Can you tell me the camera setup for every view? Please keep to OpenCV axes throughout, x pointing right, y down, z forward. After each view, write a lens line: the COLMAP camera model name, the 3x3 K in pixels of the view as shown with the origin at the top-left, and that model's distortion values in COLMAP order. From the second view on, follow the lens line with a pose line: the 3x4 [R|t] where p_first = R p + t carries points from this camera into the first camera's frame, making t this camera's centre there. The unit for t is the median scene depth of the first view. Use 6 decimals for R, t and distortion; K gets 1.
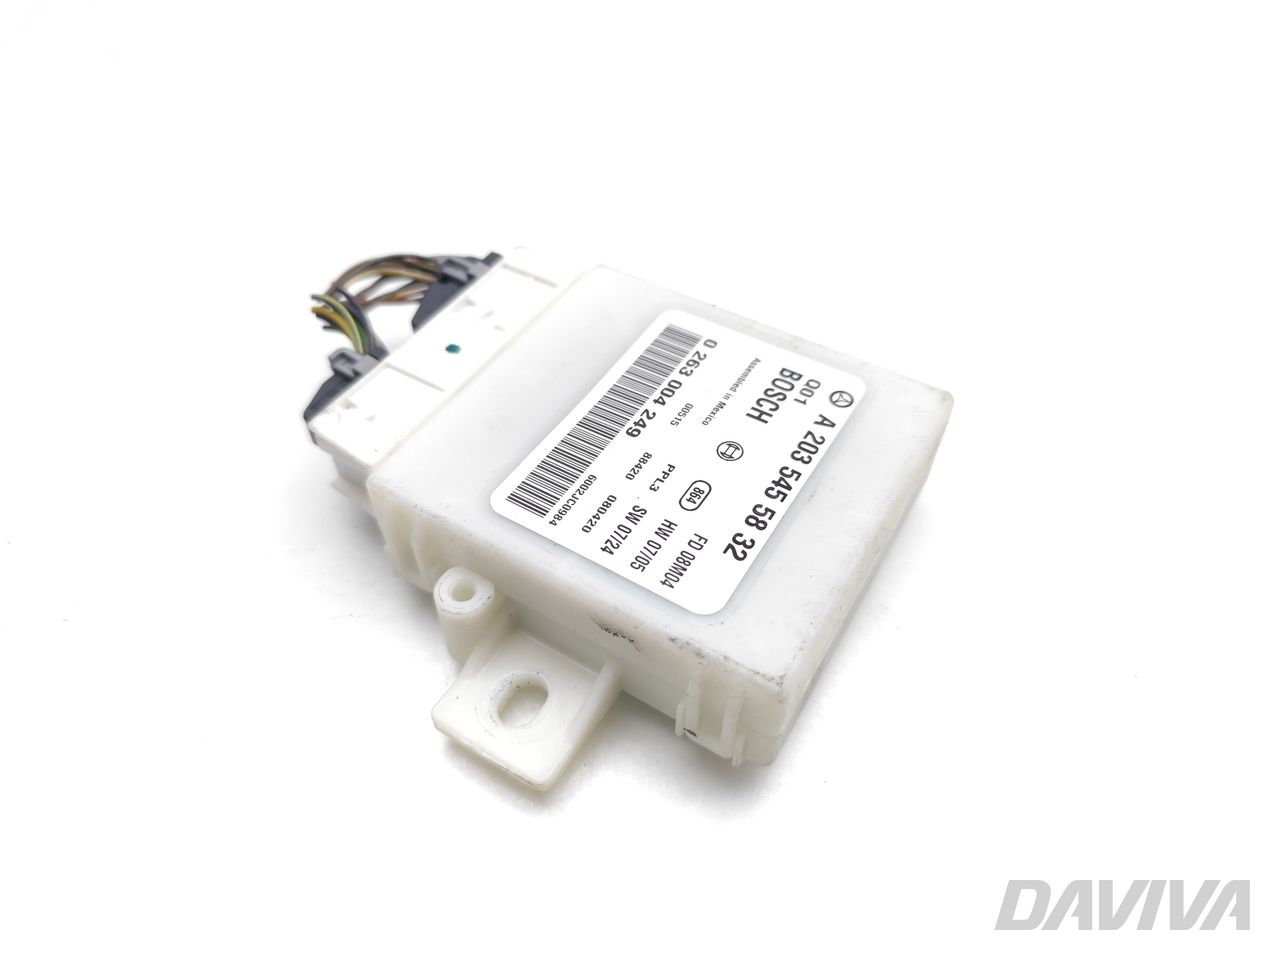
lens RADIAL K [[929.5, 0, 630.3], [0, 929.5, 472.4], [0, 0, 1]] dist [0.011961, -0.003170]
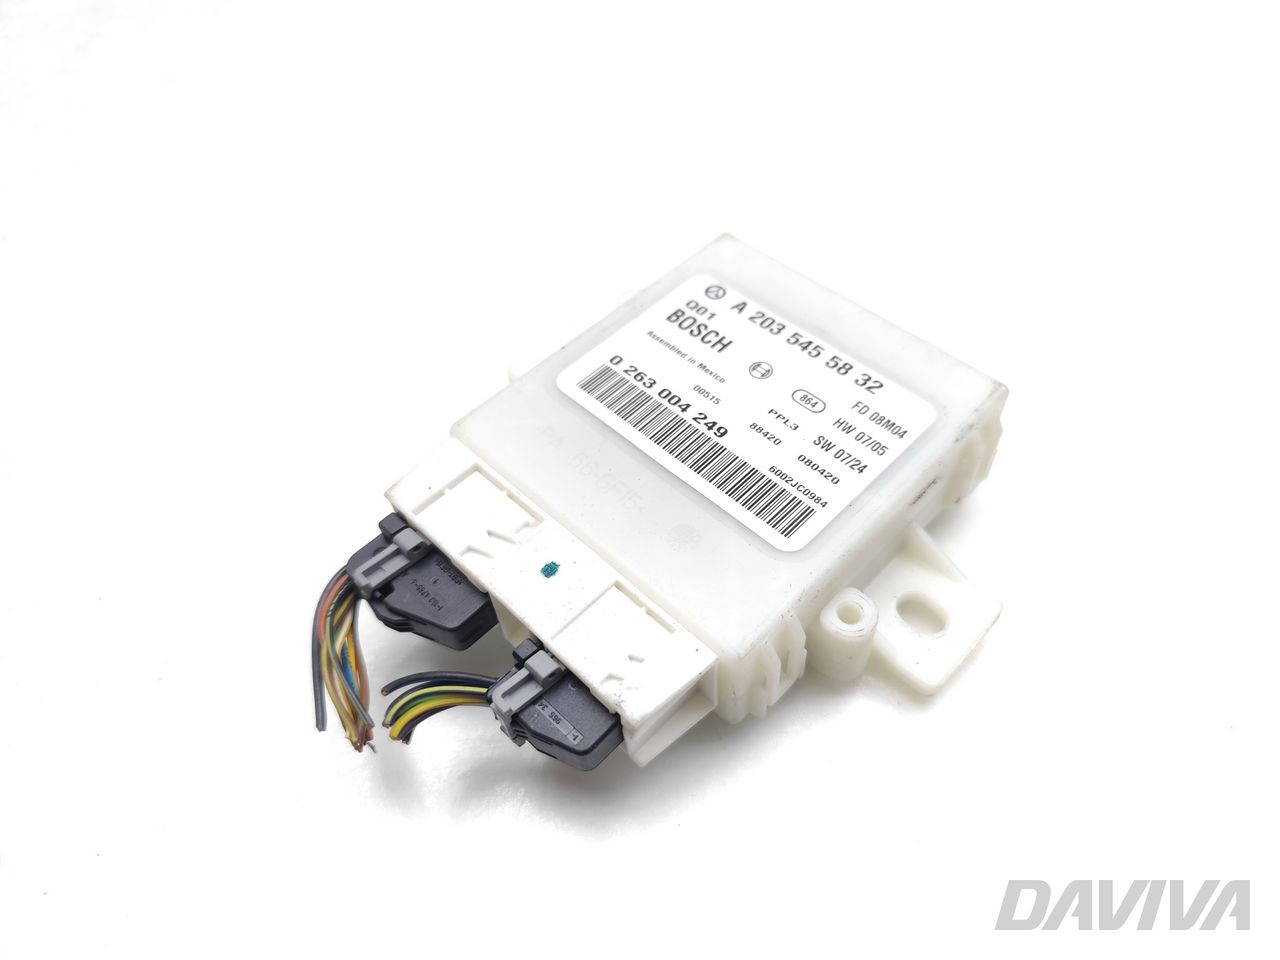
lens RADIAL K [[929.5, 0, 645.2], [0, 929.5, 477.7], [0, 0, 1]] dist [0.011961, -0.003170]
pose [[0.221960, -0.768682, 0.599885, -0.678510], [0.764701, 0.518938, 0.382015, -0.478638], [-0.604951, 0.373940, 0.702995, 0.335399]]
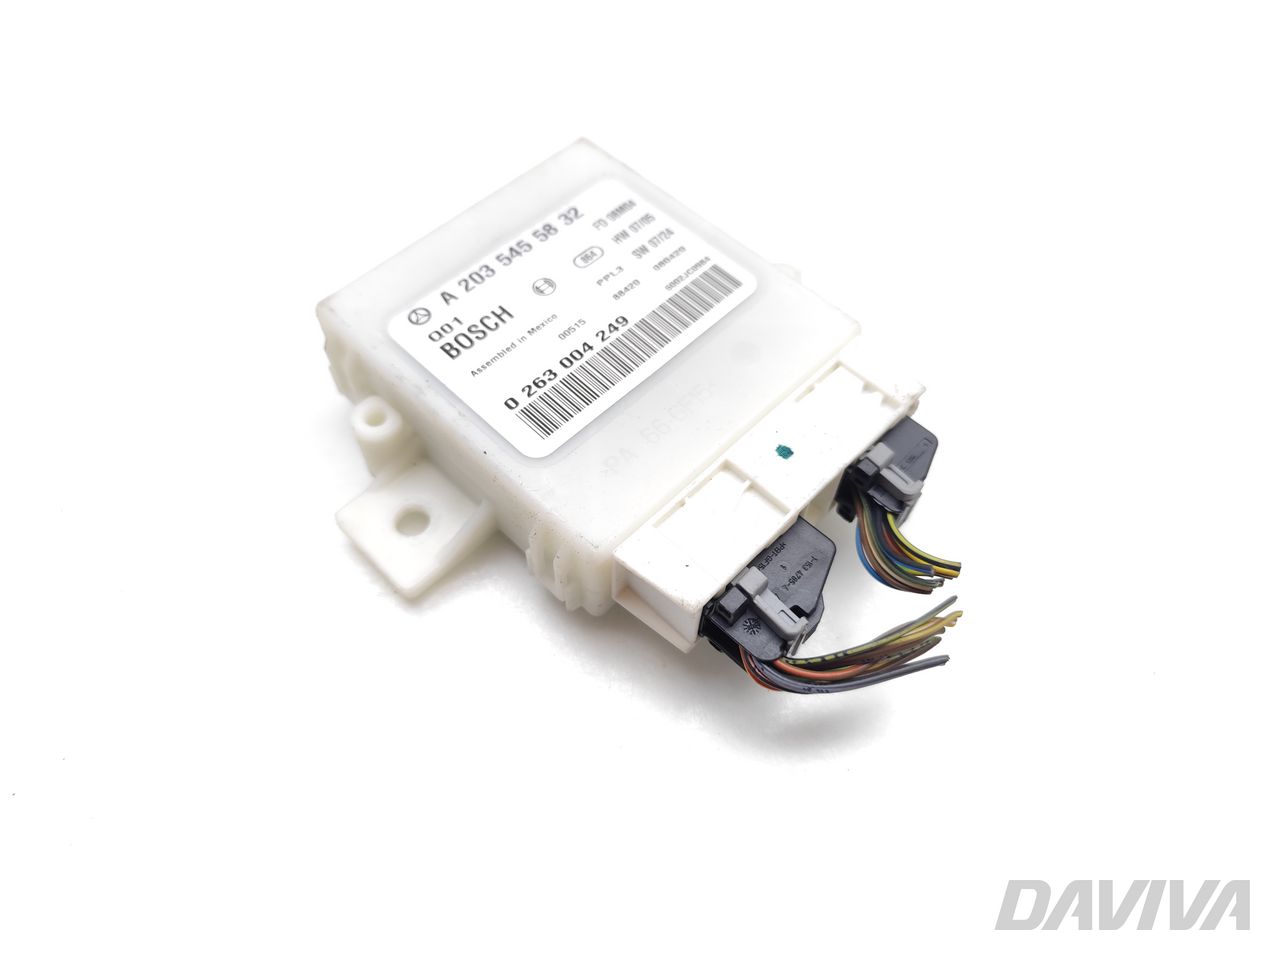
lens RADIAL K [[929.5, 0, 642.1], [0, 929.5, 483.8], [0, 0, 1]] dist [0.011961, -0.003170]
pose [[-0.977330, -0.185625, 0.101834, -0.165105], [0.150526, -0.270950, 0.950751, -1.119166], [-0.148891, 0.944526, 0.292749, 0.854770]]
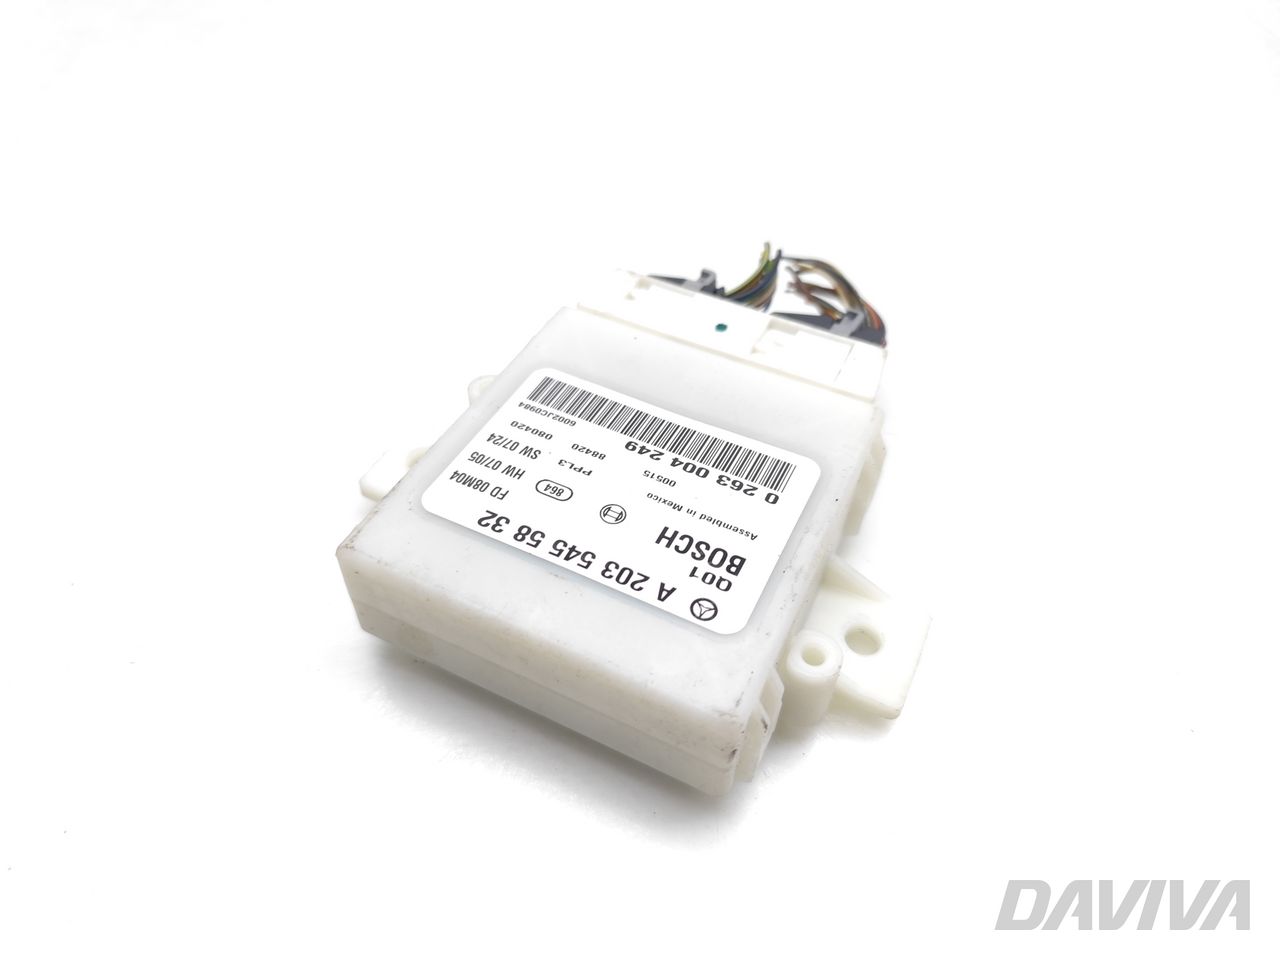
lens RADIAL K [[929.5, 0, 635.9], [0, 929.5, 485.7], [0, 0, 1]] dist [0.011961, -0.003170]
pose [[0.103580, 0.738936, -0.665766, 0.738493], [-0.765444, 0.486643, 0.421039, -0.468841], [0.635112, 0.465996, 0.616020, 0.371079]]
